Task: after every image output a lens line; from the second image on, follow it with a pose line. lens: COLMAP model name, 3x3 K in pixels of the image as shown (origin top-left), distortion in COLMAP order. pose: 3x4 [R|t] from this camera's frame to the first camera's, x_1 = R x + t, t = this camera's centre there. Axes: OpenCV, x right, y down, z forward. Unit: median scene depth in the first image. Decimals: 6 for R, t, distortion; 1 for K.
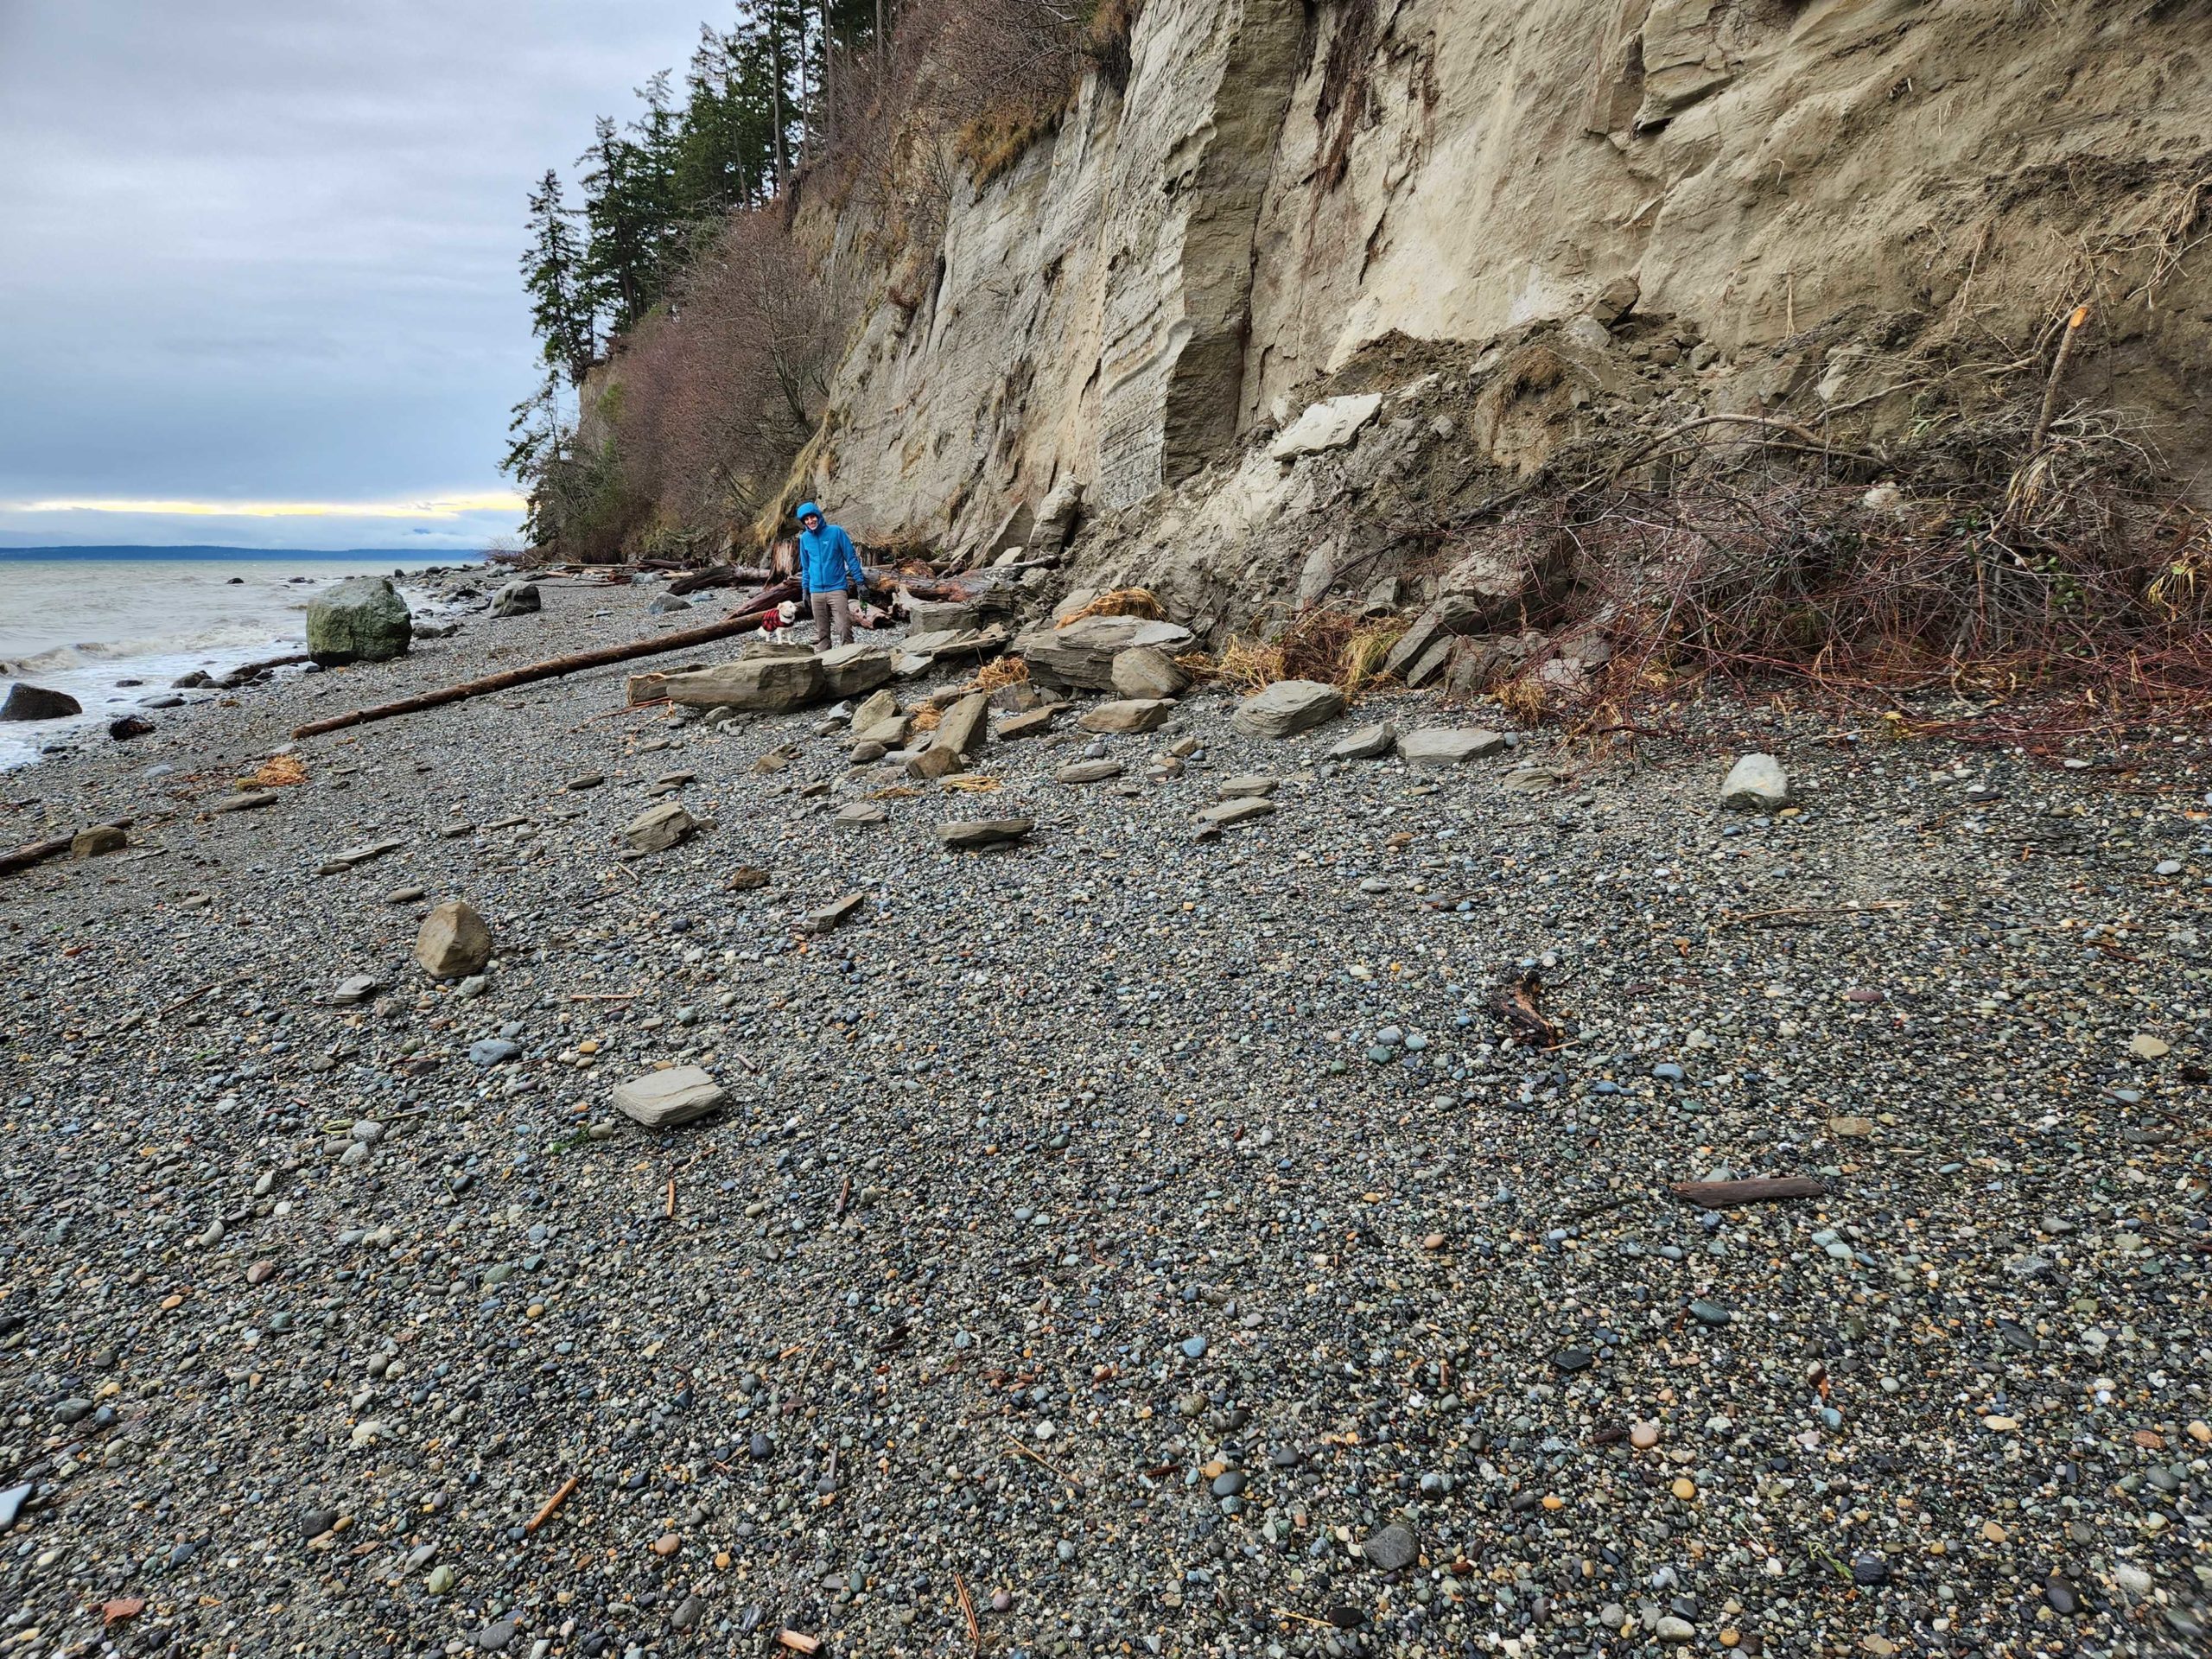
lens RADIAL K [[1468.3, 0, 1092.8], [0, 1468.3, 814.4], [0, 0, 1]] dist [0.077415, -0.059301]
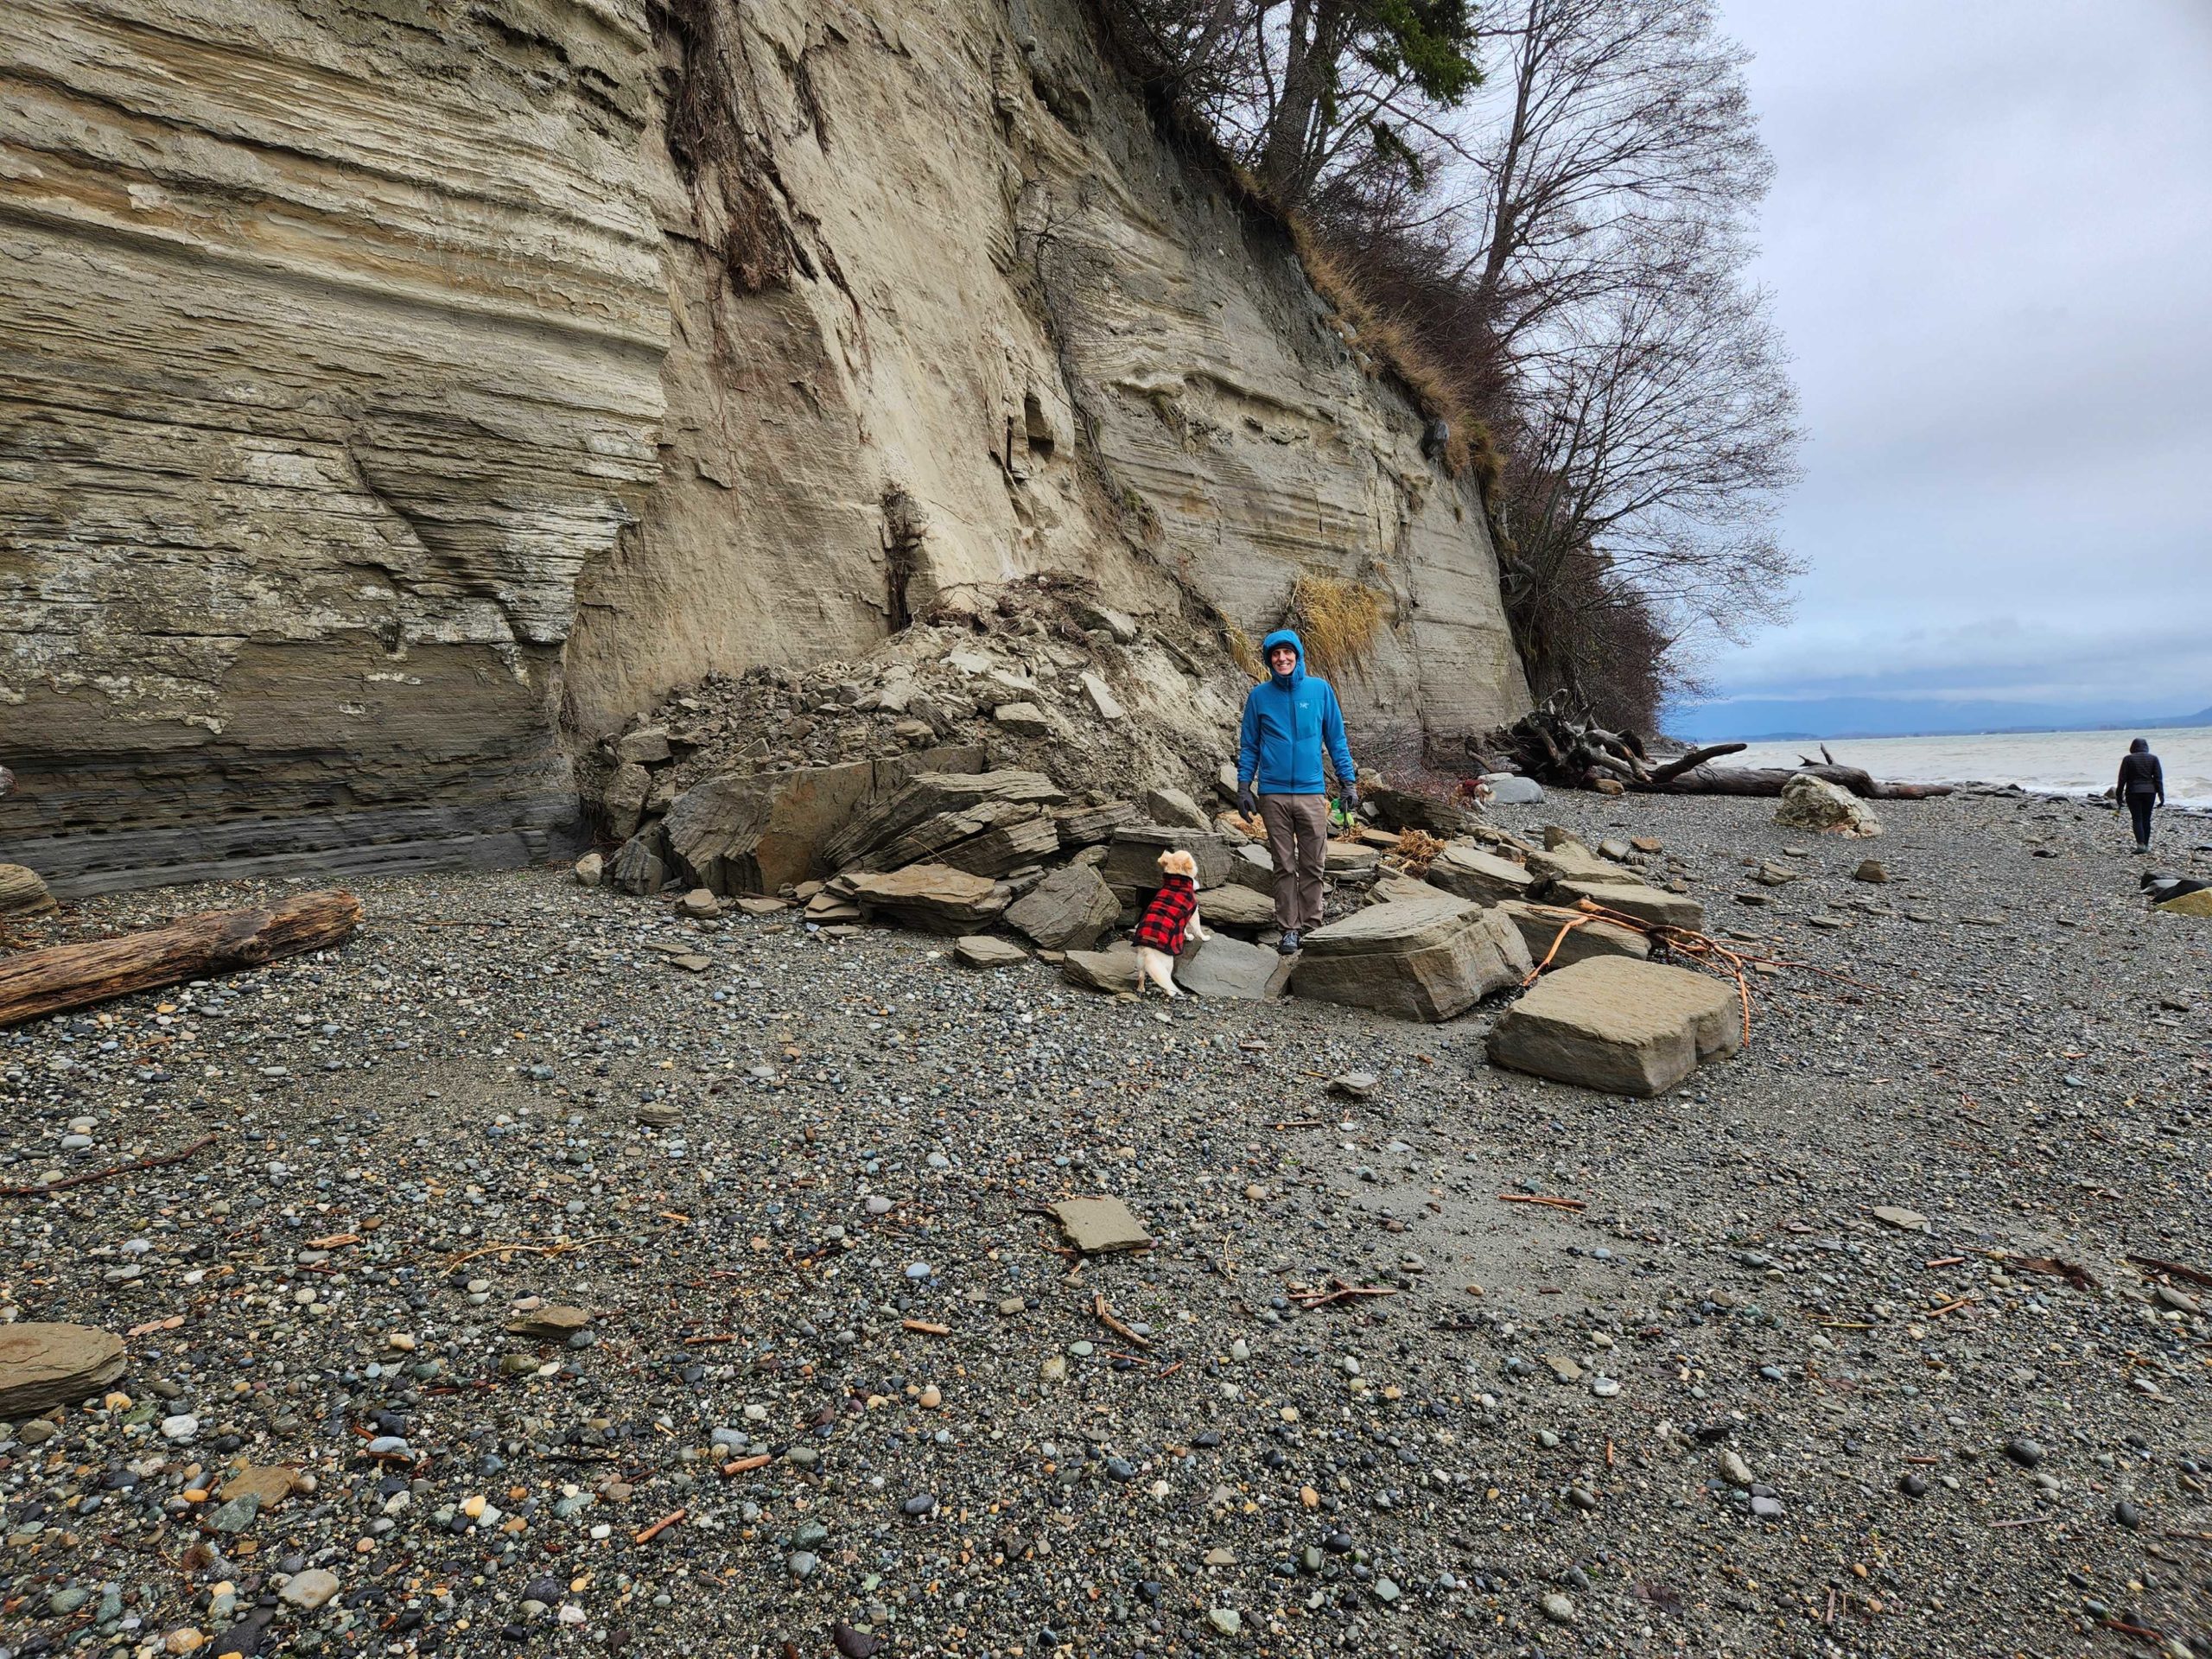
lens RADIAL K [[1468.3, 0, 1089.1], [0, 1468.3, 837.9], [0, 0, 1]] dist [0.077415, -0.059301]
pose [[-0.720465, -0.006753, 0.693459, -0.555970], [0.152560, 0.973913, 0.167985, -0.276094], [-0.676503, 0.226821, -0.700640, 1.642112]]
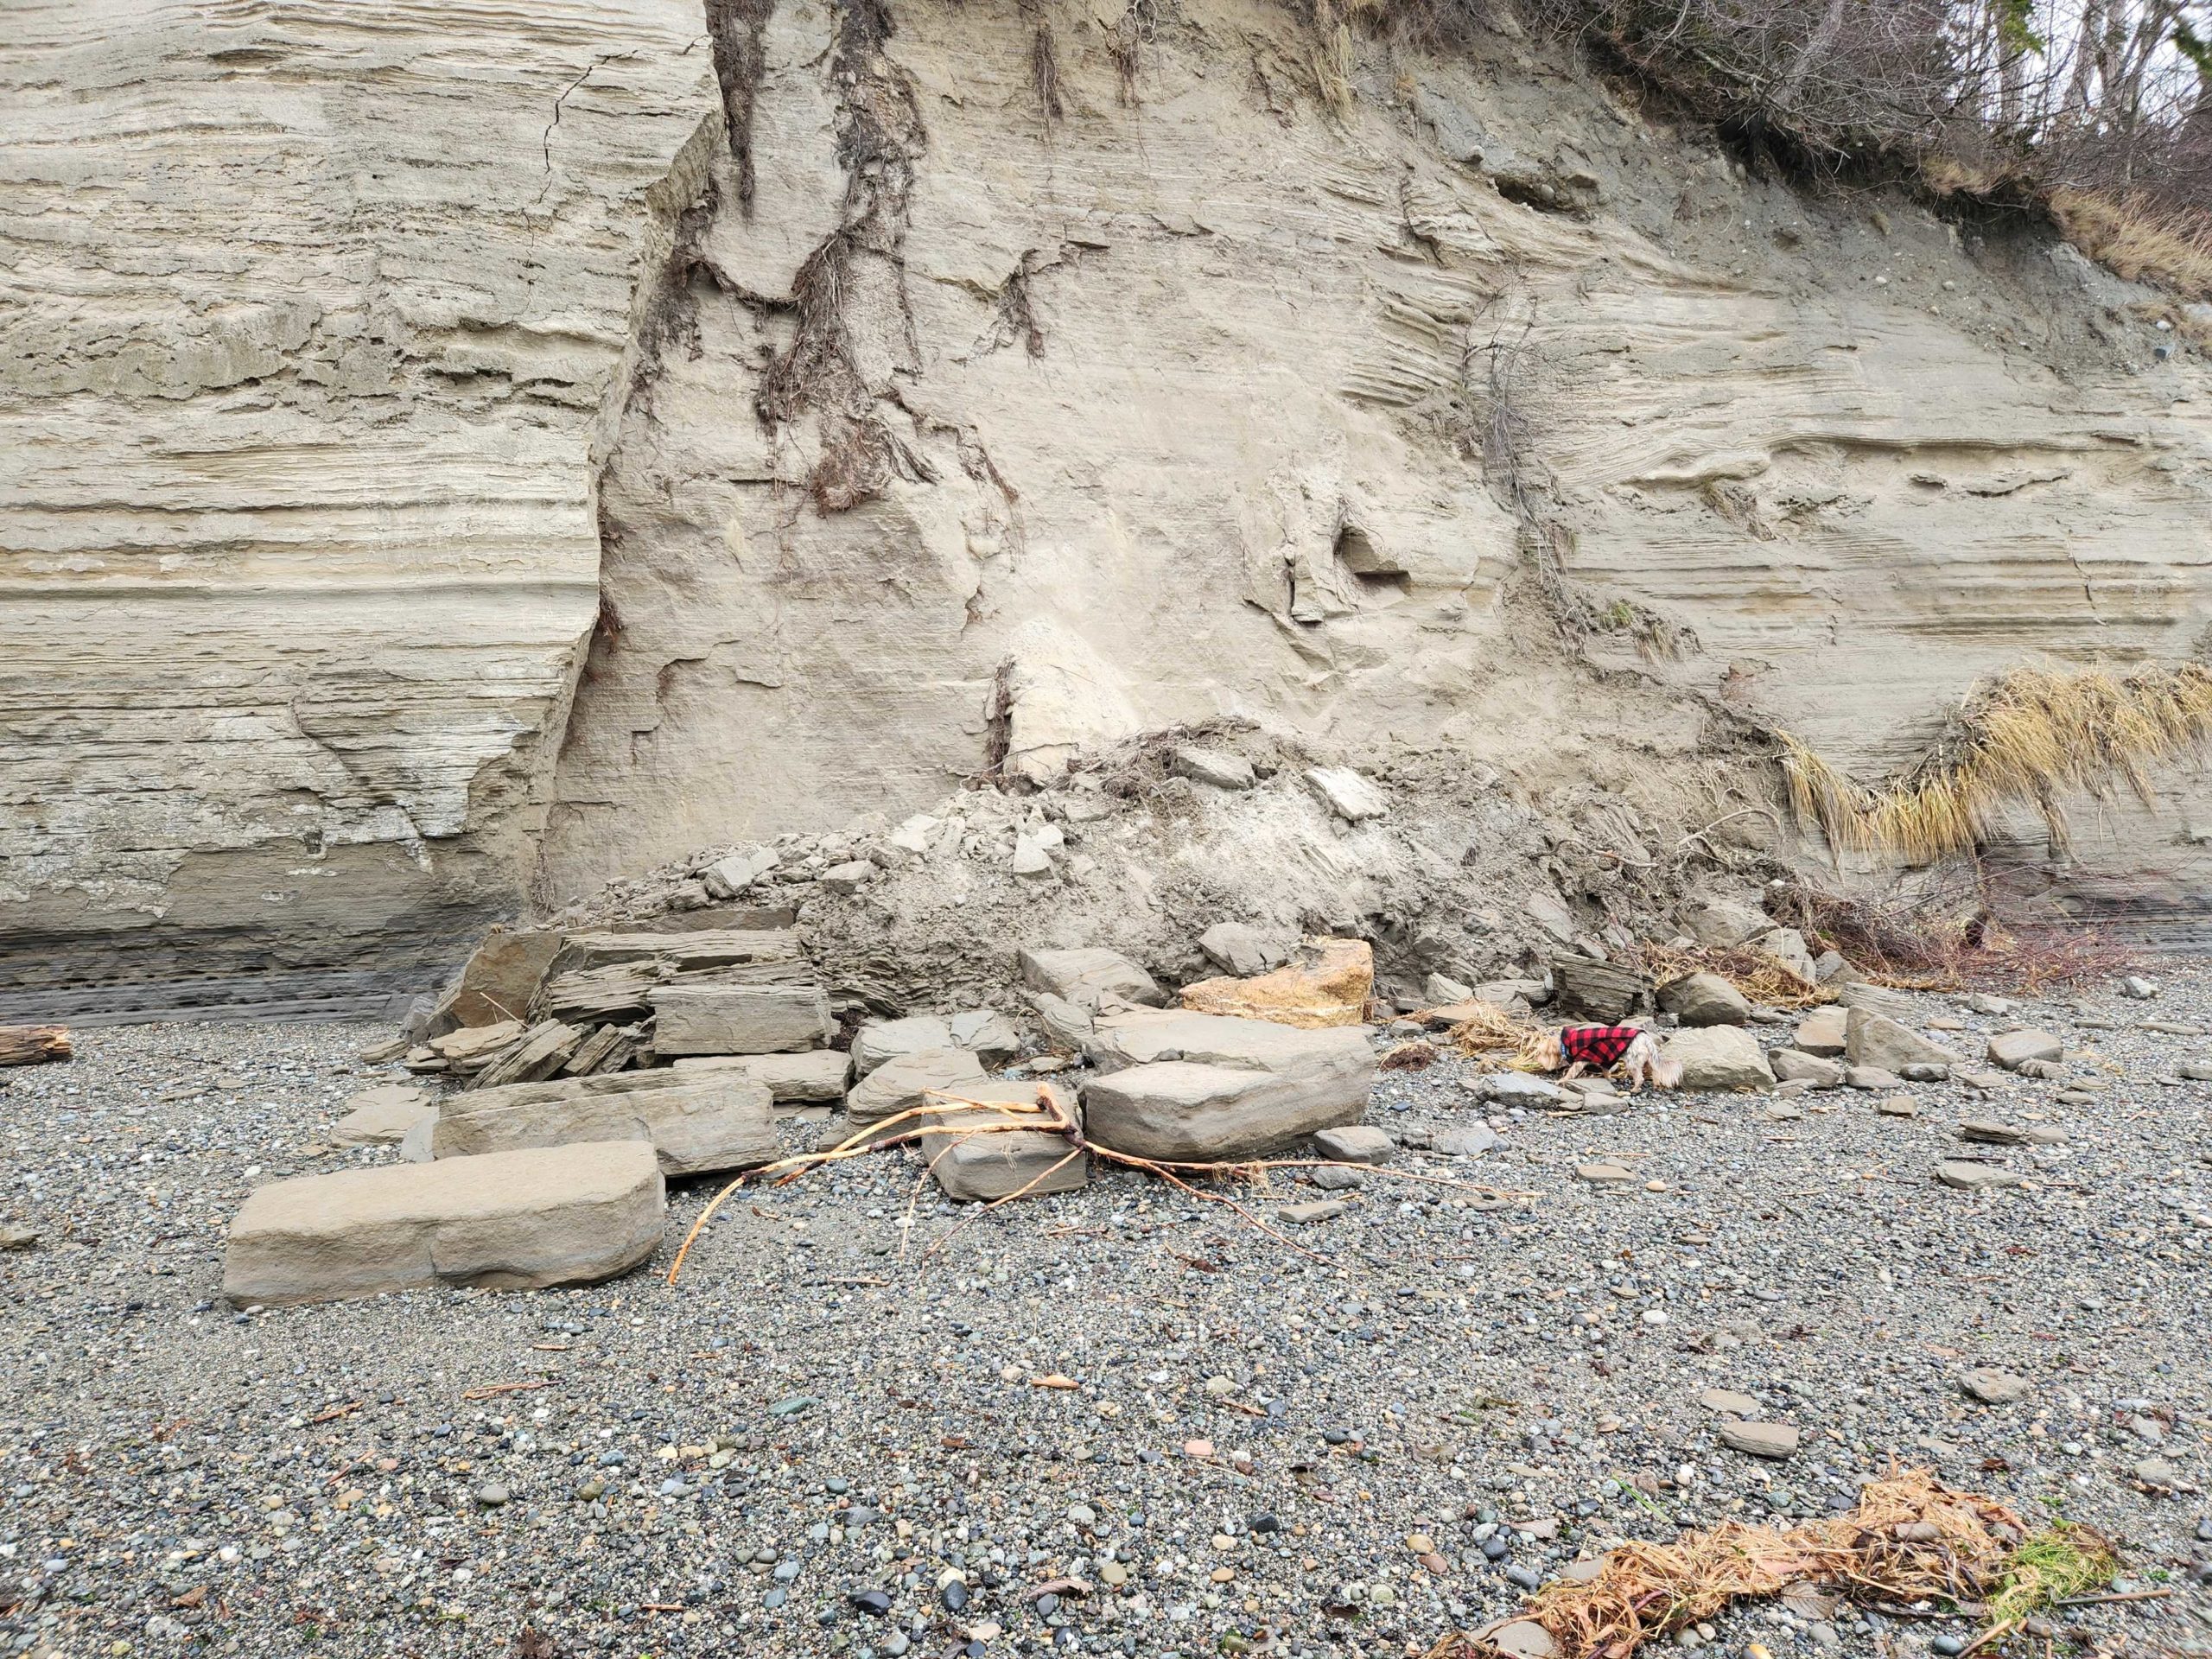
lens RADIAL K [[1468.3, 0, 1113.6], [0, 1468.3, 847.2], [0, 0, 1]] dist [0.077415, -0.059301]
pose [[-0.033524, 0.113566, 0.992965, -0.737183], [0.205612, 0.973055, -0.104347, -0.124544], [-0.978059, 0.200667, -0.055972, 1.026001]]
